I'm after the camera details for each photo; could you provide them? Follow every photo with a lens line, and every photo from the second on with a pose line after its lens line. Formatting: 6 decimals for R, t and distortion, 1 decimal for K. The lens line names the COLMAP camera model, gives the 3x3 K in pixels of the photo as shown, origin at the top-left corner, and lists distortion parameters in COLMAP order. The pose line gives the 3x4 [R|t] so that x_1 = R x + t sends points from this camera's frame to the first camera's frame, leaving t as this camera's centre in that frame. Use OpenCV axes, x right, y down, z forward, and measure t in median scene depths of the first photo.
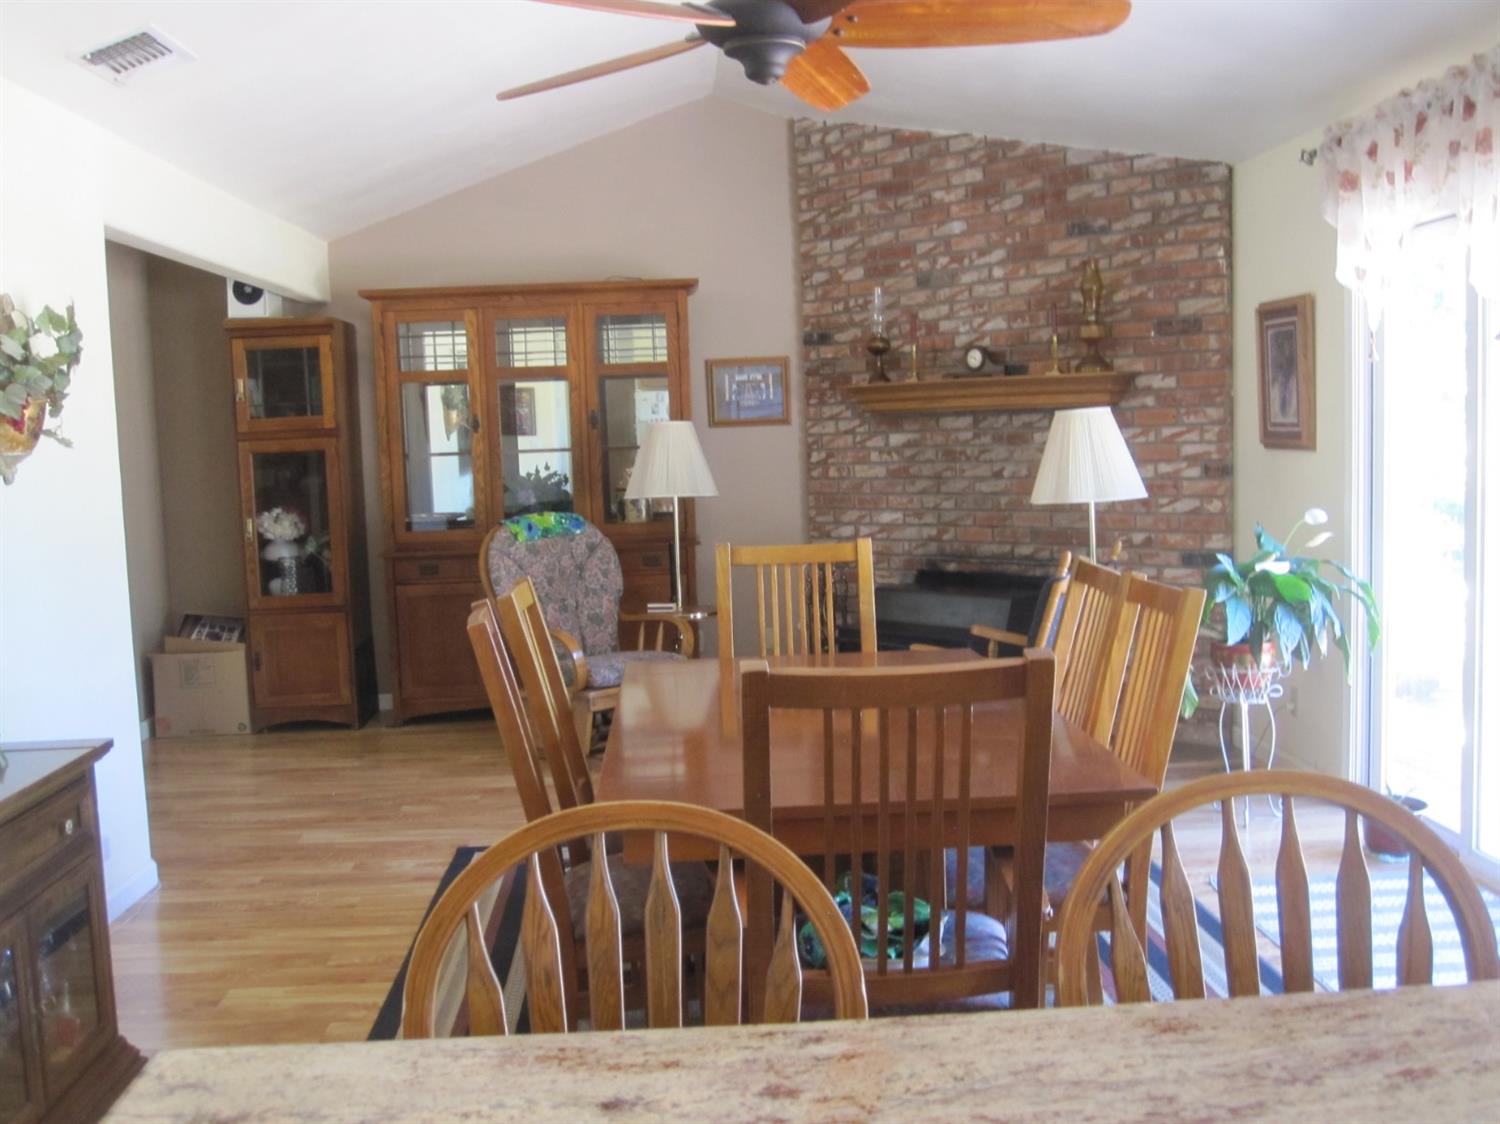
lens RADIAL K [[1482.0, 0, 738.3], [0, 1482.0, 546.7], [0, 0, 1]] dist [-0.054128, 0.000000]
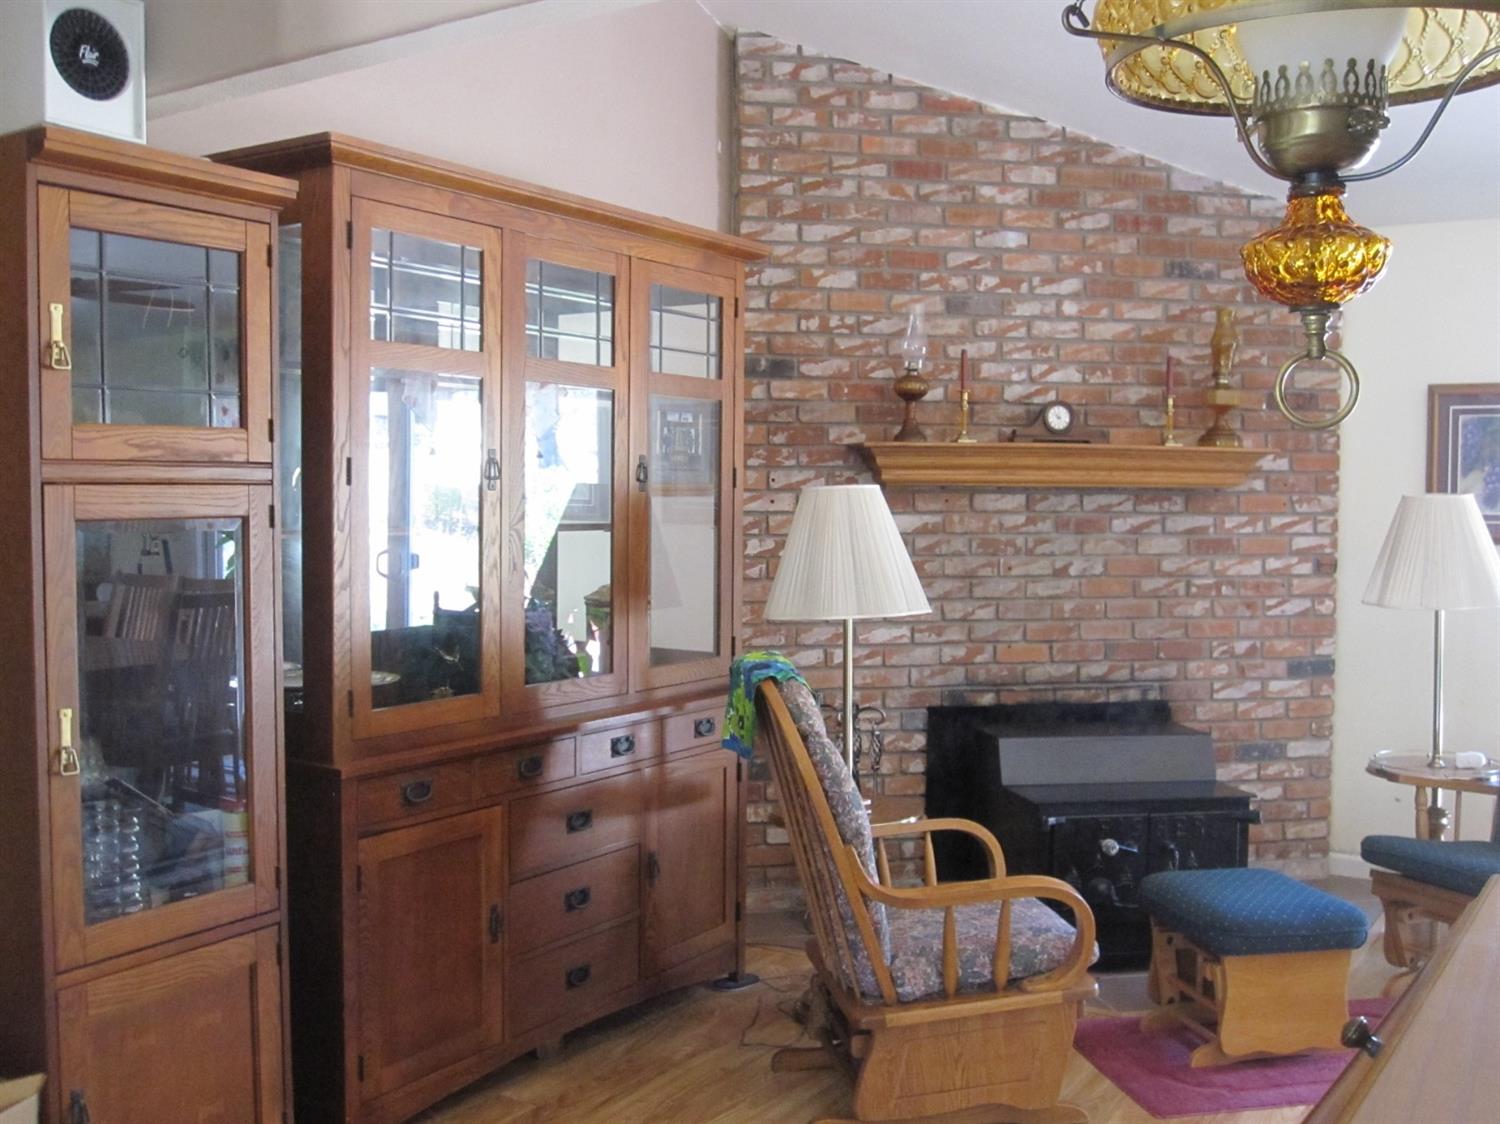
lens RADIAL K [[1482.0, 0, 749.8], [0, 1482.0, 552.1], [0, 0, 1]] dist [-0.054128, 0.000000]
pose [[0.580427, 0.005948, 0.814290, -0.550931], [0.042193, 0.998410, -0.037369, -0.038692], [-0.813218, 0.056048, 0.579254, 0.711208]]
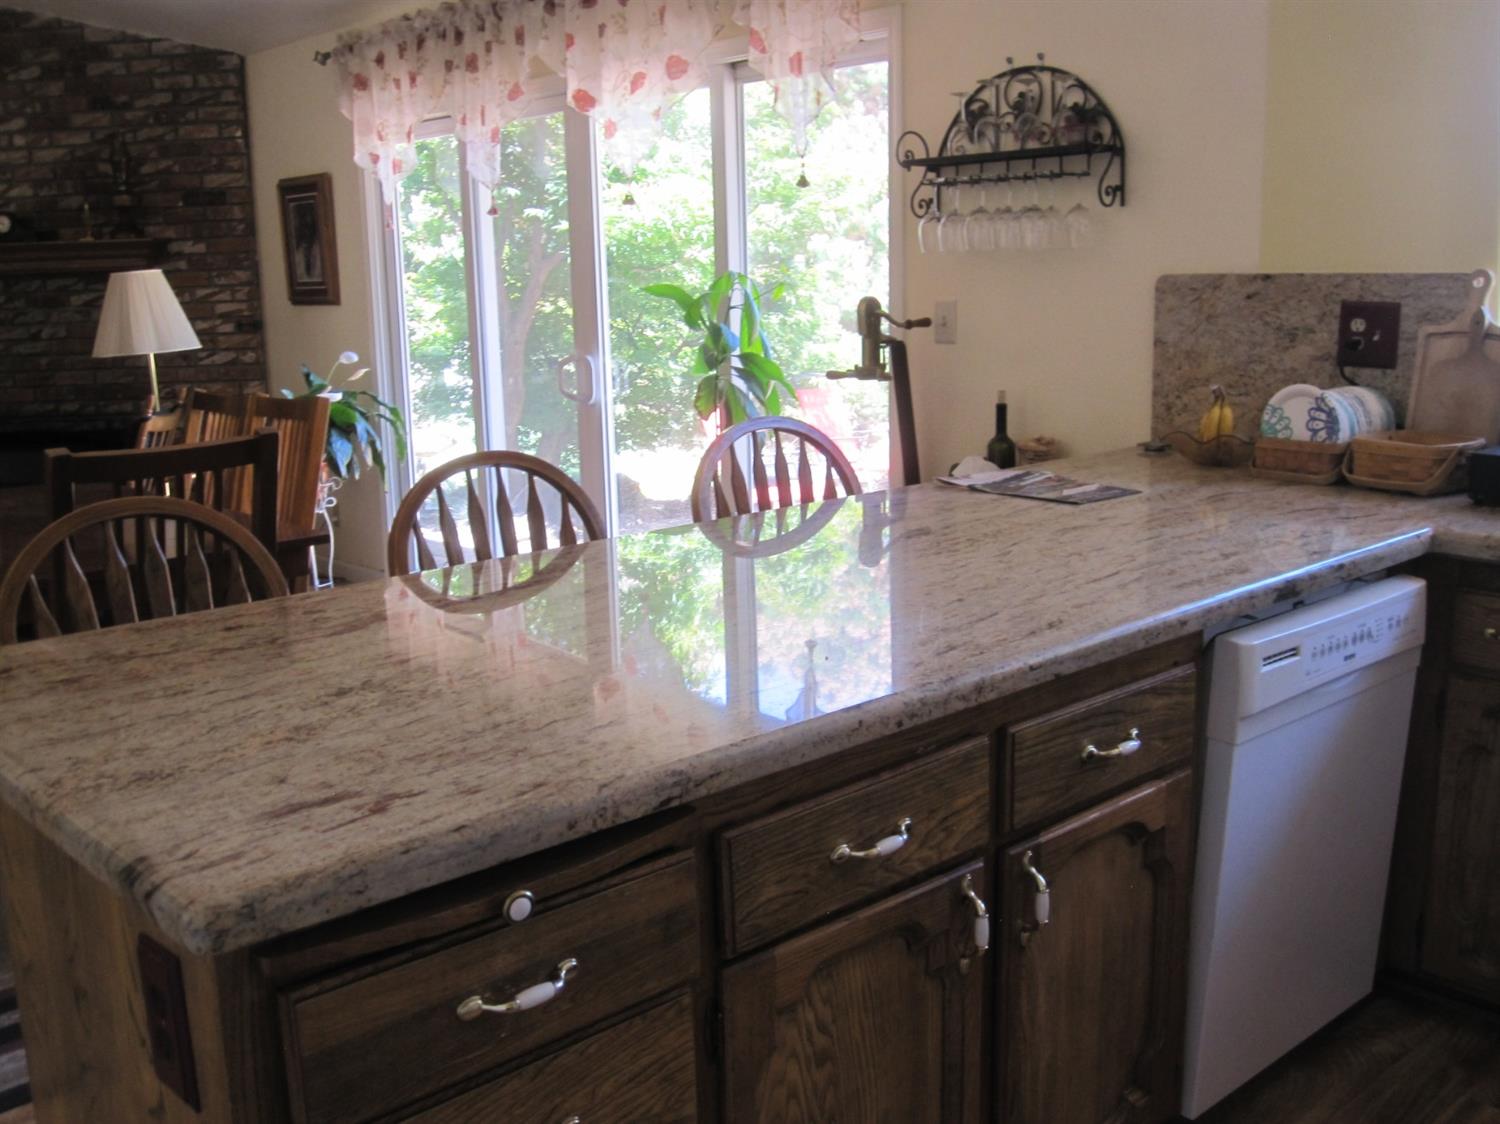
lens RADIAL K [[1482.0, 0, 747.2], [0, 1482.0, 555.2], [0, 0, 1]] dist [-0.054128, 0.000000]
pose [[0.761266, -0.112801, 0.638553, -0.122617], [0.056509, 0.992547, 0.107966, 0.022238], [-0.645972, -0.046107, 0.761967, -0.124779]]
